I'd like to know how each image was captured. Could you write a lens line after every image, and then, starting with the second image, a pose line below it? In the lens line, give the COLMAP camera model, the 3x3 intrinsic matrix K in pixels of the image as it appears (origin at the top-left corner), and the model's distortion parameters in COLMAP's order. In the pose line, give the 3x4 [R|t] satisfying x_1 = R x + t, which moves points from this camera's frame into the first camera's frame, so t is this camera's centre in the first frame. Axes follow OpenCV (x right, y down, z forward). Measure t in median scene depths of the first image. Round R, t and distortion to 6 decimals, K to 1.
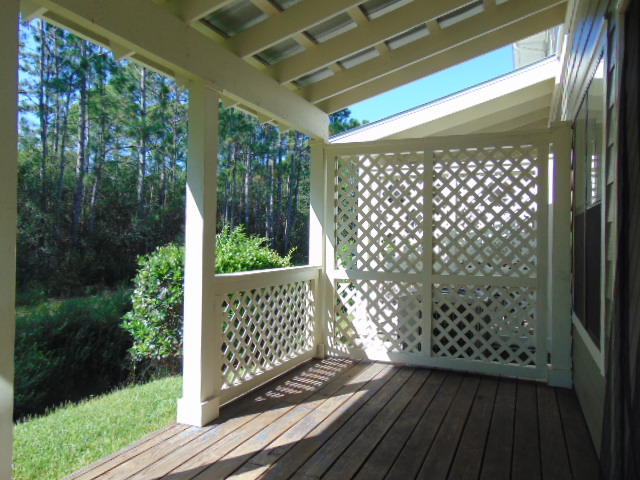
lens RADIAL K [[483.6, 0, 315.0], [0, 483.6, 238.9], [0, 0, 1]] dist [0.001318, 0.041061]
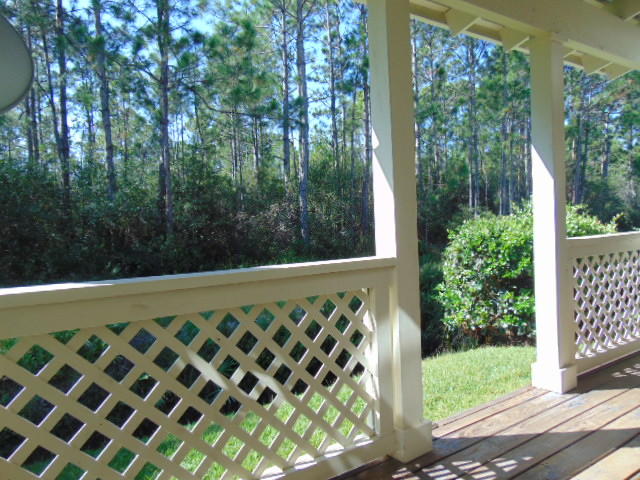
lens RADIAL K [[483.6, 0, 317.6], [0, 483.6, 236.8], [0, 0, 1]] dist [0.001318, 0.041061]
pose [[0.863665, -0.037174, -0.502694, -0.092760], [0.053550, 0.998400, 0.018172, 0.018295], [0.501215, -0.042614, 0.864273, -0.043653]]
